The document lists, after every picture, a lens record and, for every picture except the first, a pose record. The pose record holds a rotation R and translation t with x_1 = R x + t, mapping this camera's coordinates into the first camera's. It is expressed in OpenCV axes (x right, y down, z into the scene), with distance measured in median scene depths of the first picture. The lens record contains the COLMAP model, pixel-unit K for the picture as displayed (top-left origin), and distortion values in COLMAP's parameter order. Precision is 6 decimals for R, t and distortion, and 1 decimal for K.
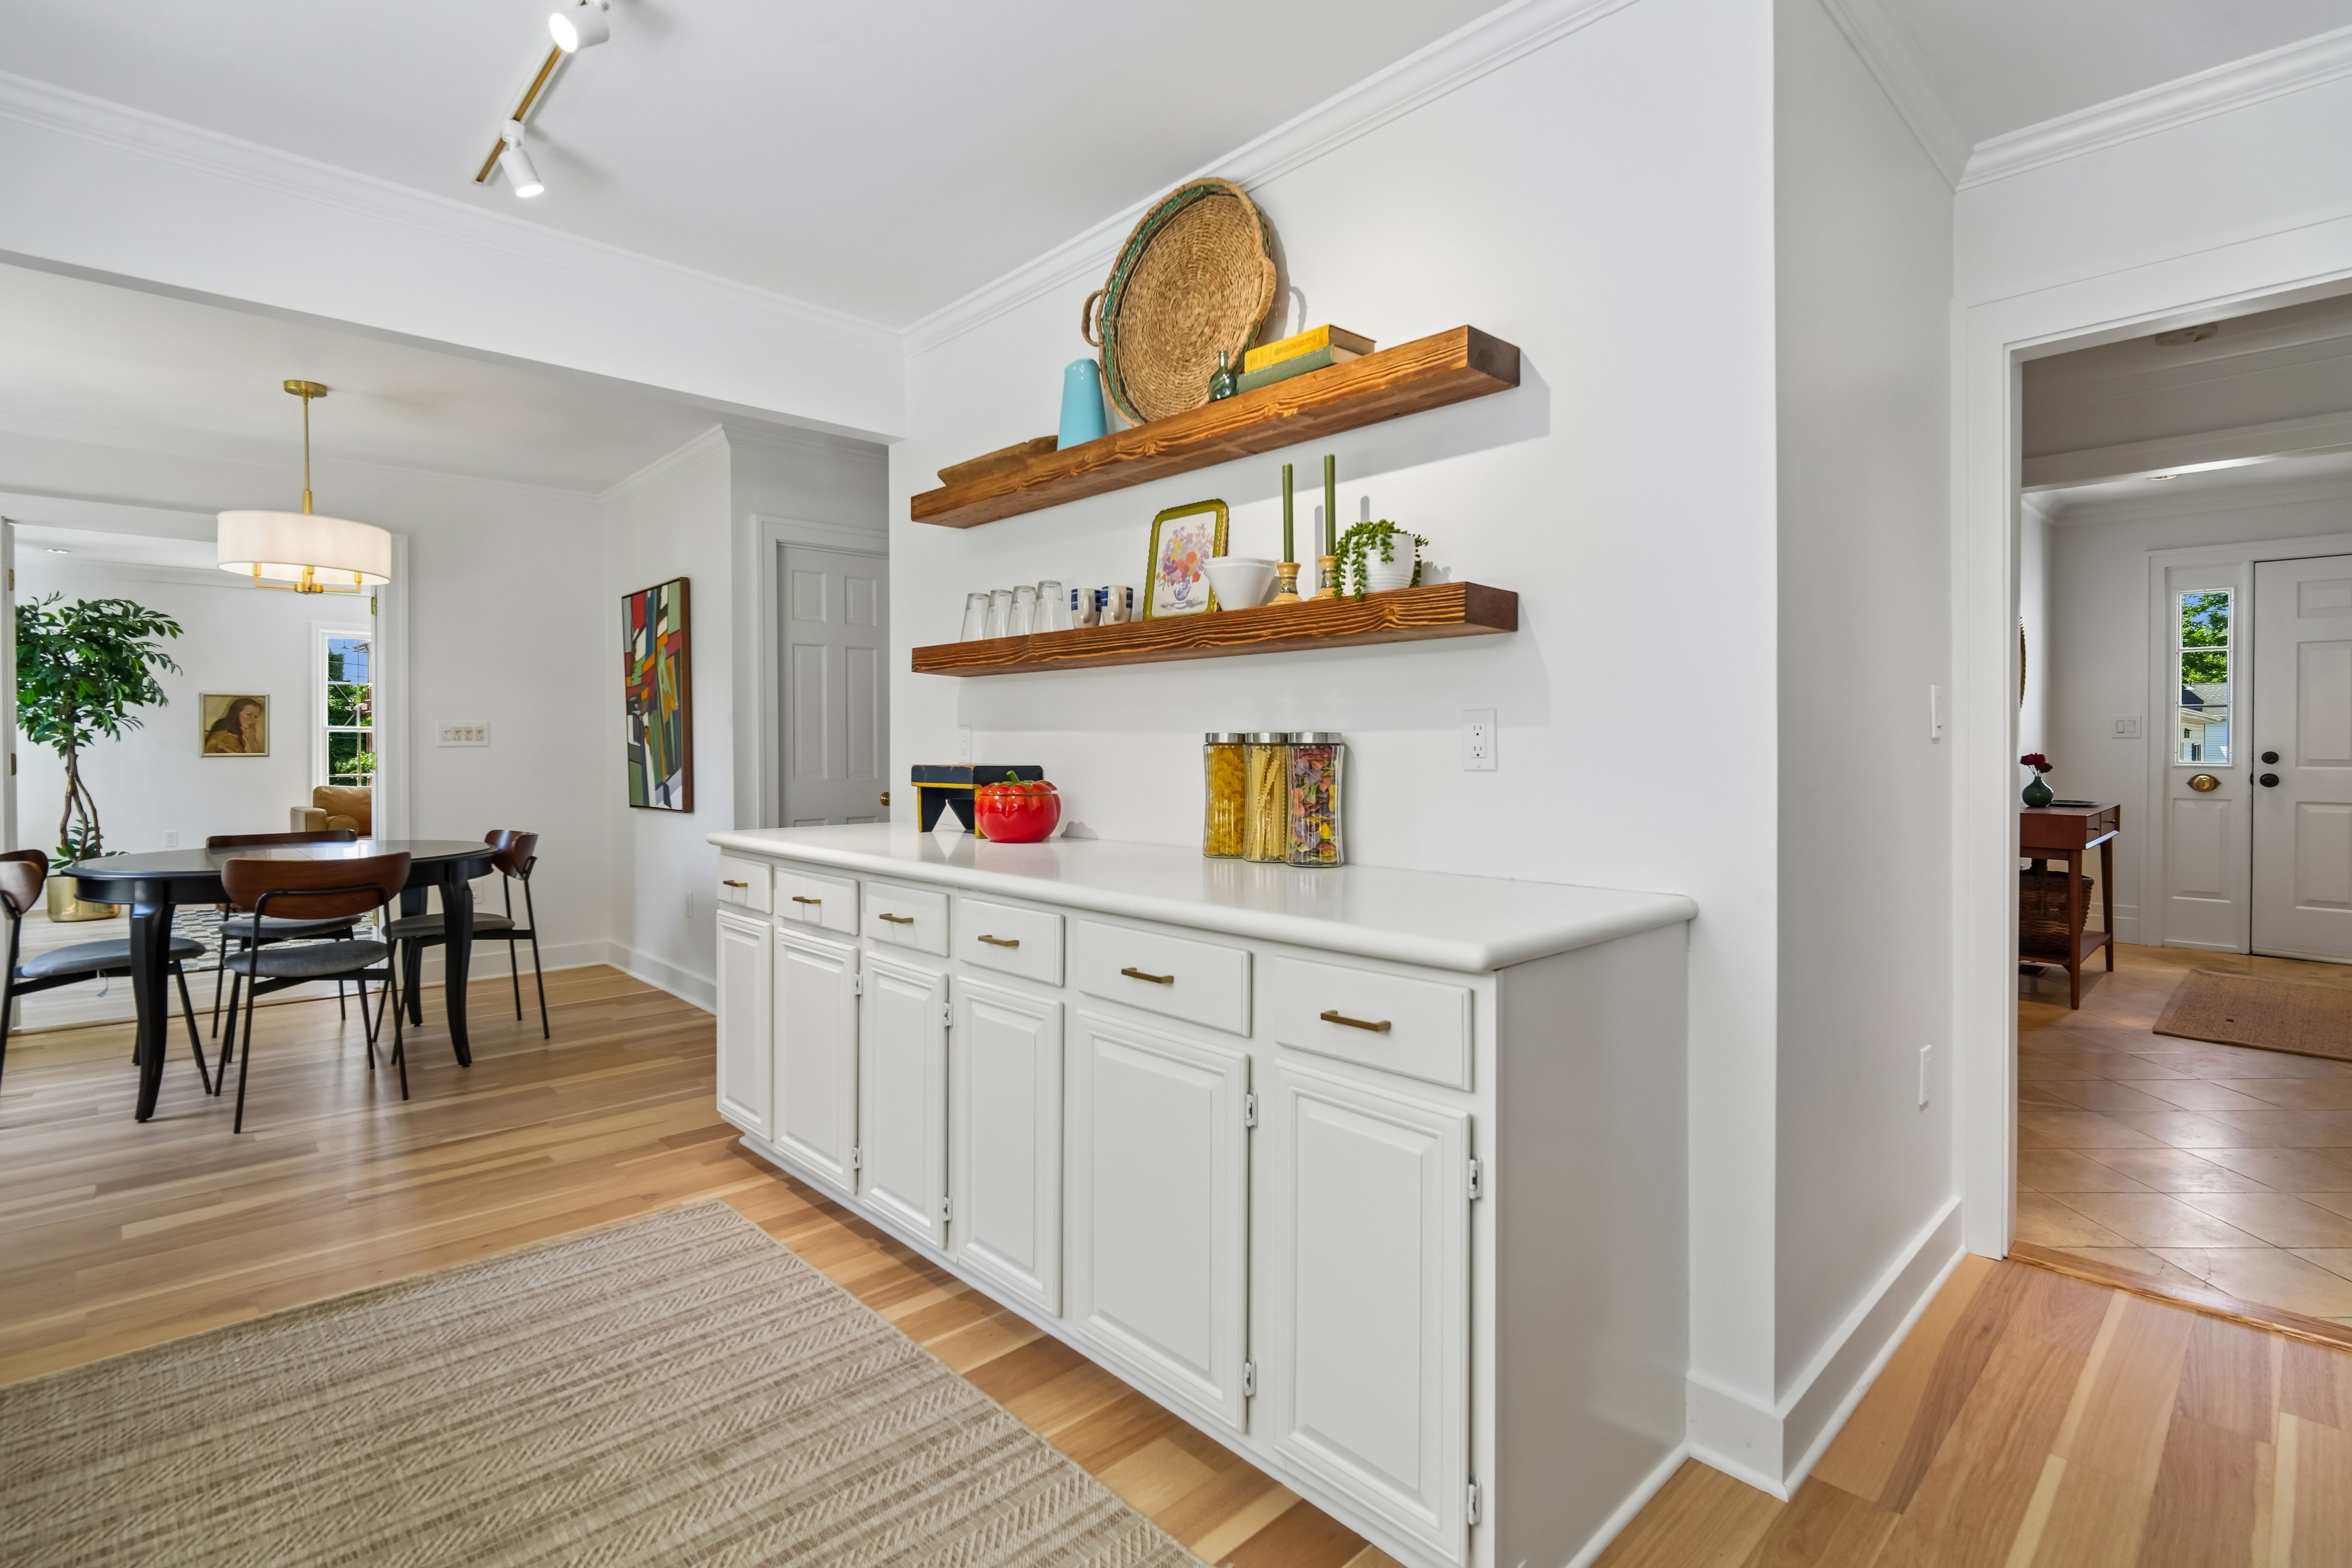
lens RADIAL K [[1099.7, 0, 1177.6], [0, 1099.7, 753.1], [0, 0, 1]] dist [-0.000172, -0.003821]
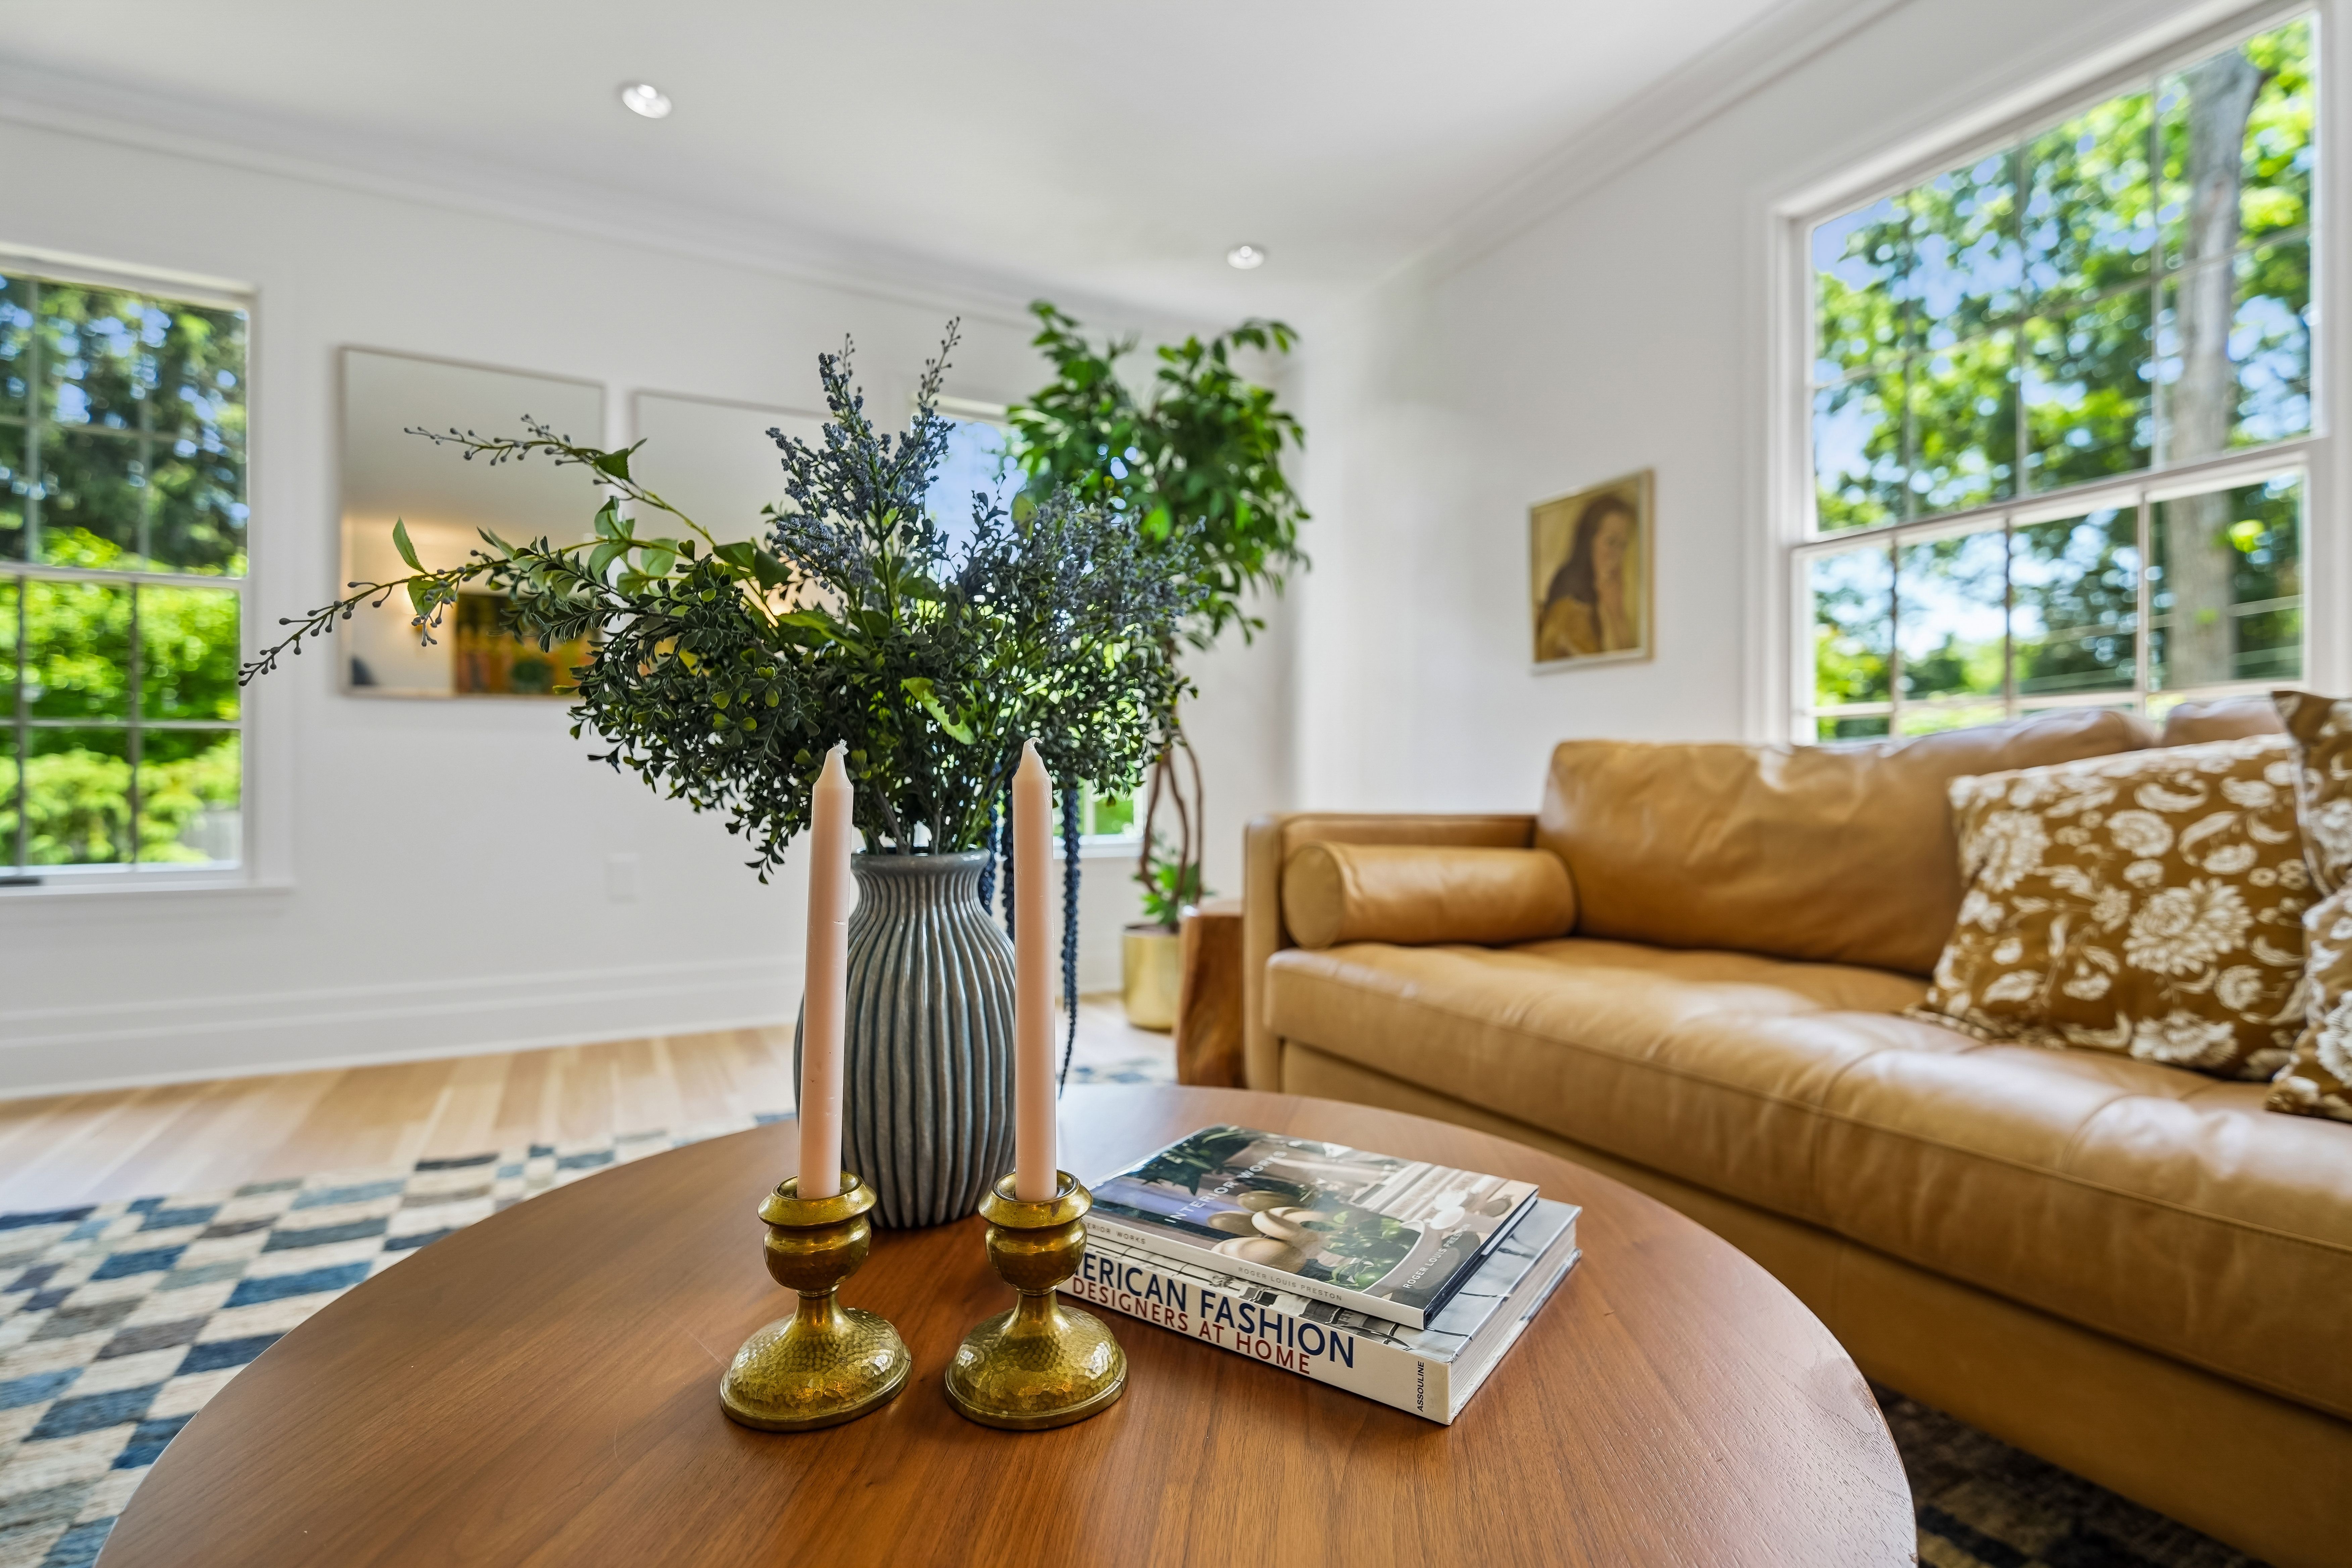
lens RADIAL K [[1099.7, 0, 1171.4], [0, 1099.7, 762.1], [0, 0, 1]] dist [-0.000172, -0.003821]
pose [[-0.276881, -0.011597, -0.960834, -0.552599], [-0.001636, 0.999931, -0.011598, 0.044662], [0.960903, -0.001639, -0.276881, 1.116679]]
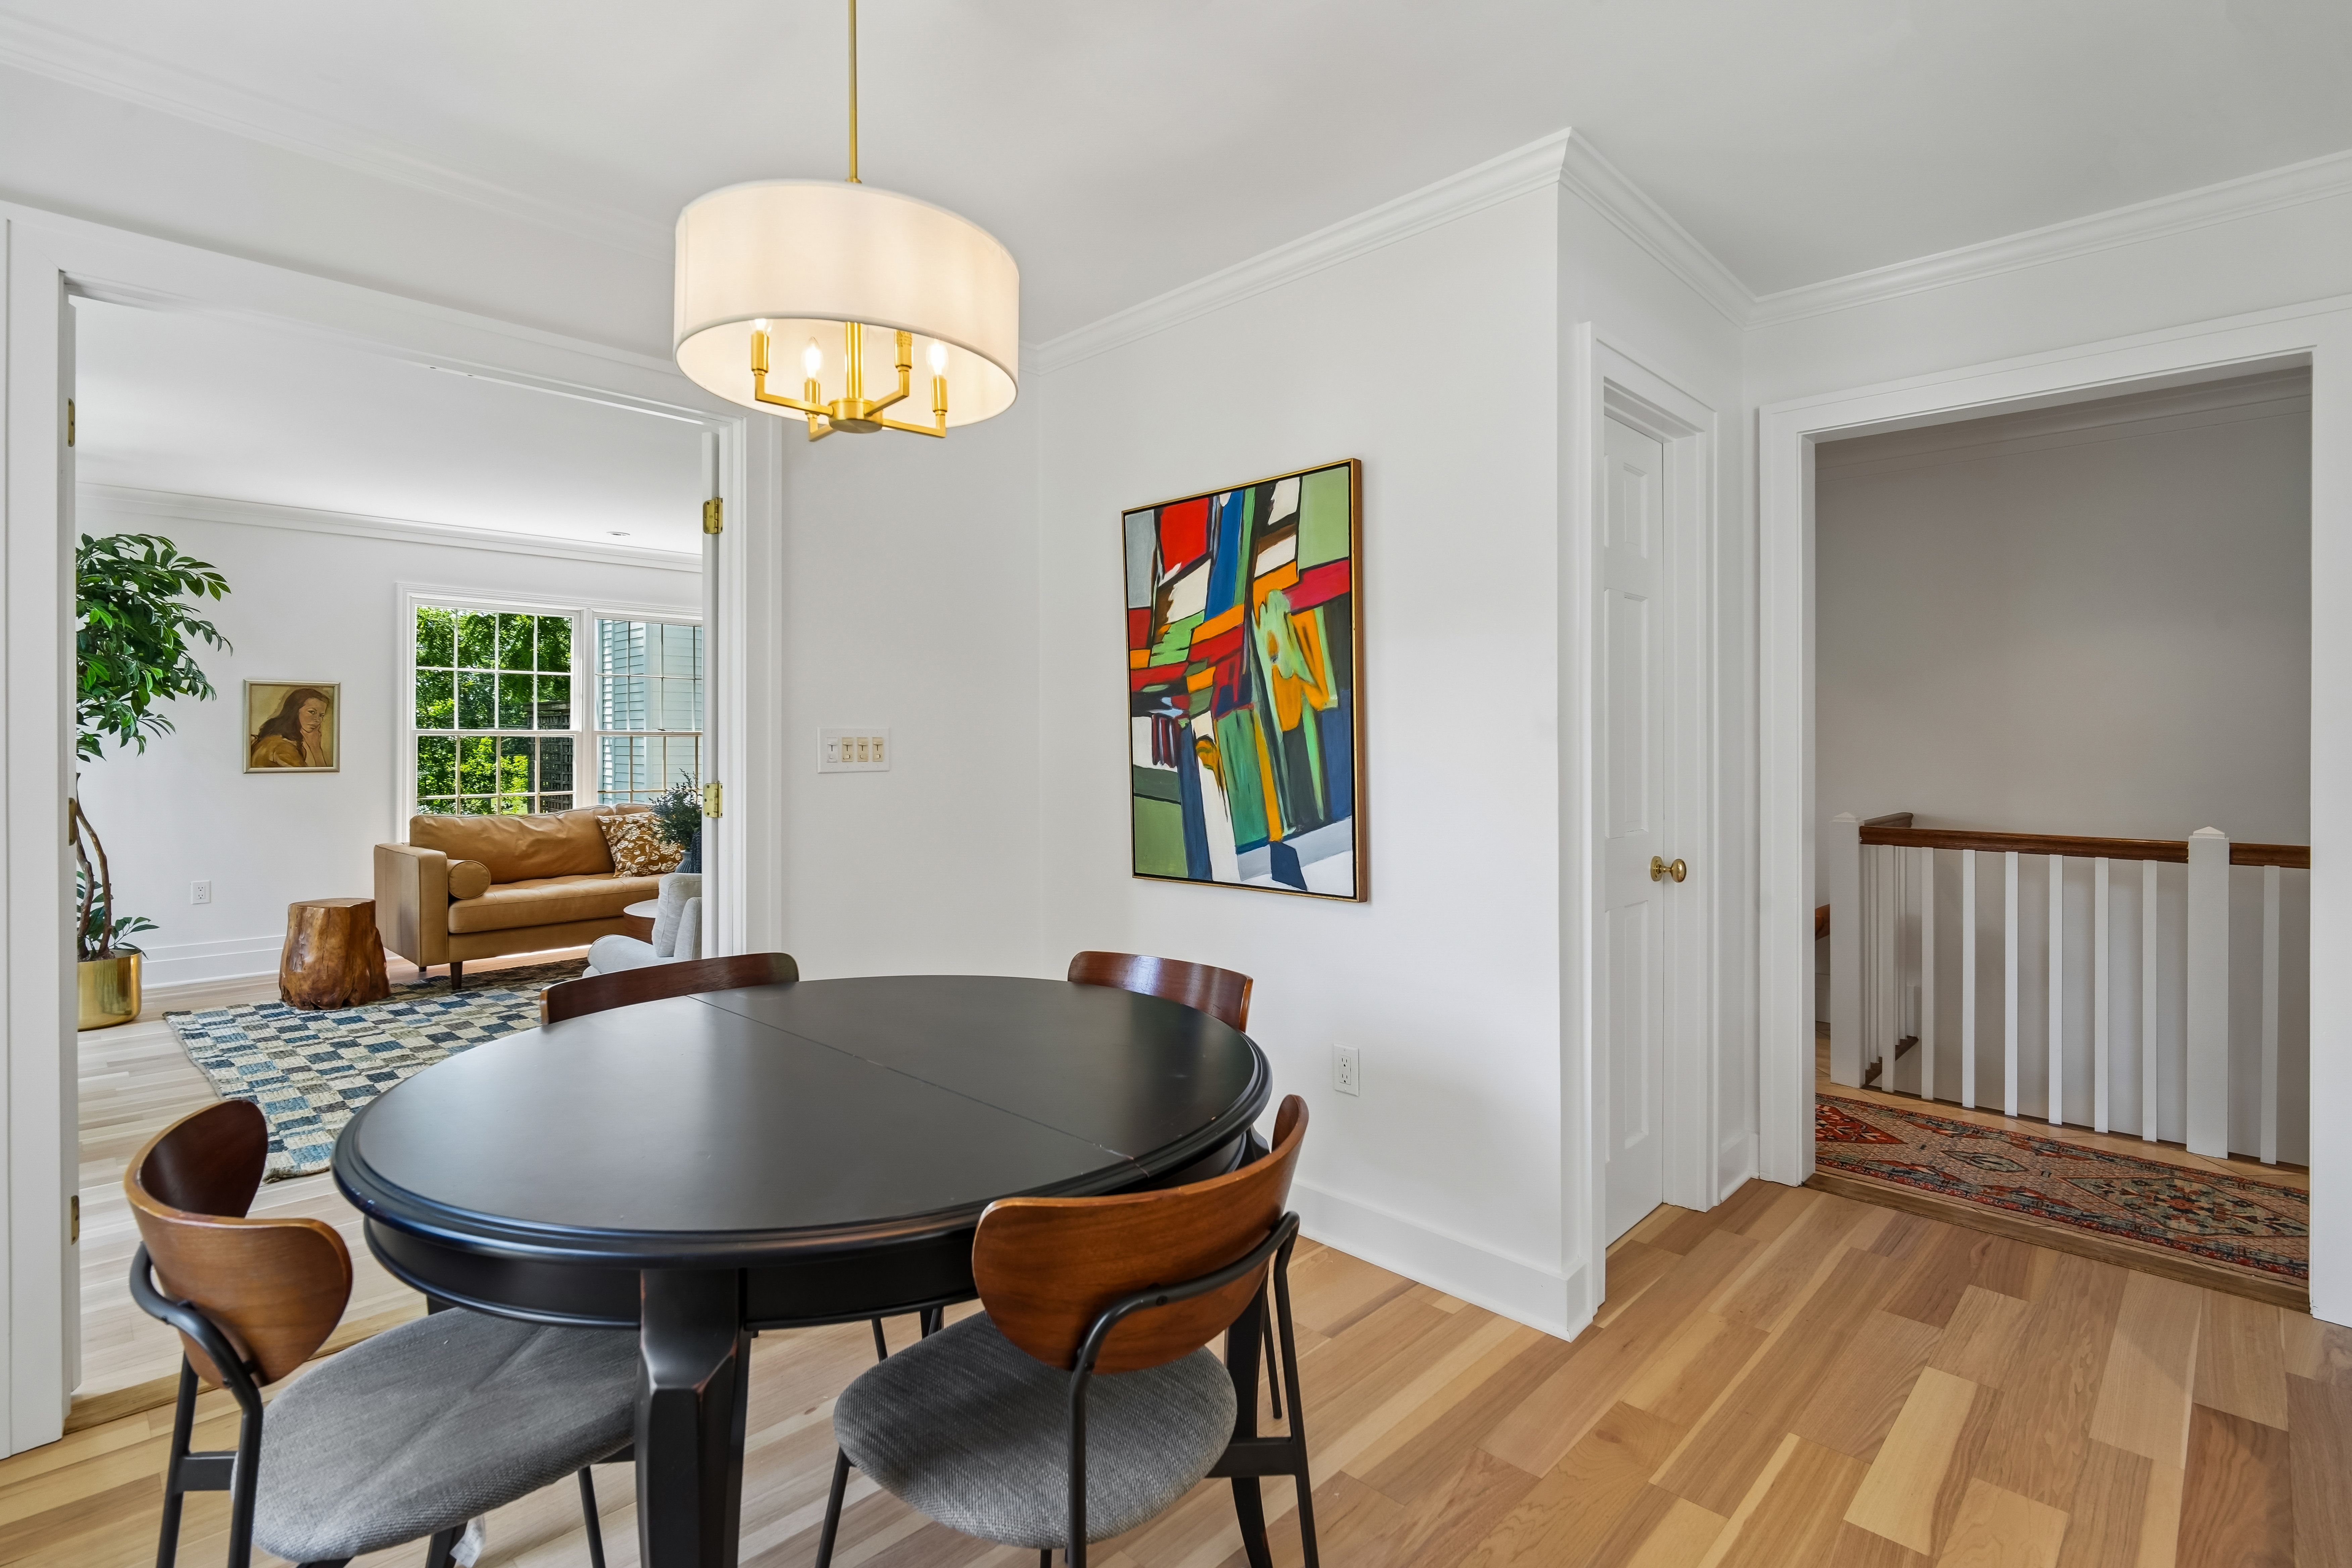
lens RADIAL K [[1099.7, 0, 1161.4], [0, 1099.7, 750.8], [0, 0, 1]] dist [-0.000172, -0.003821]
pose [[0.999322, 0.002662, 0.036730, -0.381032], [-0.002620, 0.999996, -0.001194, -0.012549], [-0.036733, 0.001096, 0.999325, 0.322069]]
